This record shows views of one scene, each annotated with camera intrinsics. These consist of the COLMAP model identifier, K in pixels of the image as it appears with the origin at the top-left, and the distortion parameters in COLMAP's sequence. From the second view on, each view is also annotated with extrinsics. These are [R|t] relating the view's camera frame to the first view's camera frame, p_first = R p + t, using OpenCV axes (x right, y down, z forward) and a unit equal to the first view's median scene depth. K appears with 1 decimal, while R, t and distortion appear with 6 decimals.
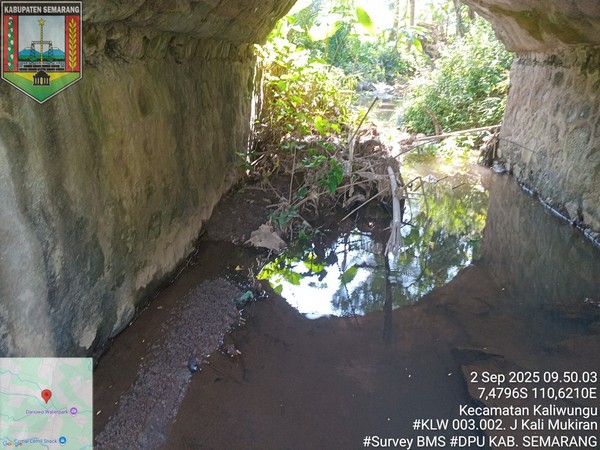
lens RADIAL K [[455.2, 0, 294.6], [0, 455.2, 226.7], [0, 0, 1]] dist [0.042727, -0.040078]
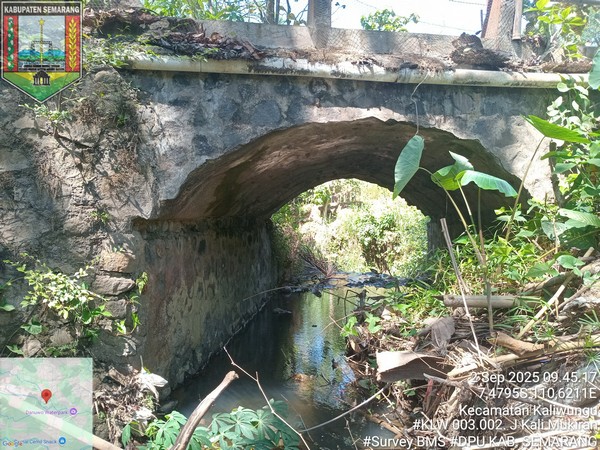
lens RADIAL K [[455.2, 0, 304.8], [0, 455.2, 225.0], [0, 0, 1]] dist [0.042727, -0.040078]
pose [[-0.999024, 0.030572, -0.031886, 0.344982], [0.017395, 0.935764, 0.352199, -0.662317], [0.040606, 0.351300, -0.935382, 1.787797]]
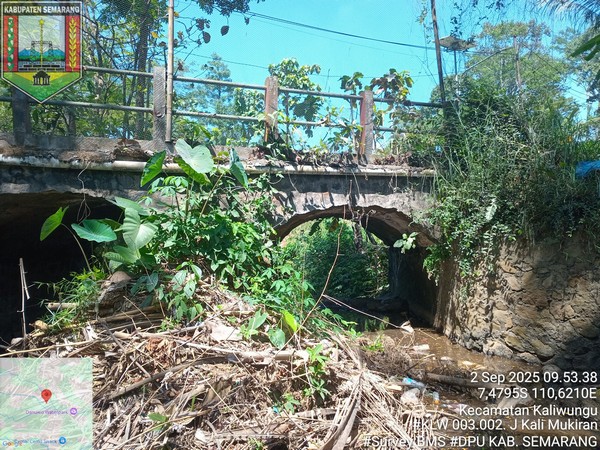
lens RADIAL K [[455.2, 0, 296.6], [0, 455.2, 227.6], [0, 0, 1]] dist [0.042727, -0.040078]
pose [[-0.993084, 0.007687, -0.117155, -0.242202], [-0.027907, 0.953803, 0.299134, -0.830679], [0.114042, 0.300335, -0.946992, 2.217390]]
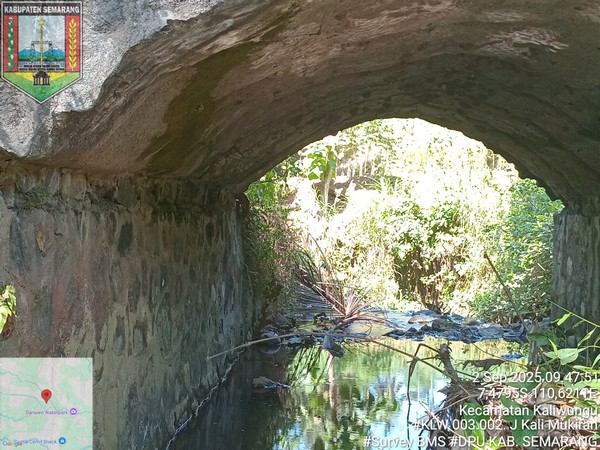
lens RADIAL K [[853.2, 0, 303.1], [0, 853.2, 218.4], [0, 0, 1]] dist [0.042506, 0.000000]
pose [[-0.997899, -0.005500, -0.064550, 0.414468], [-0.027826, 0.936185, 0.350404, -0.592543], [0.058503, 0.351464, -0.934372, 1.660585]]
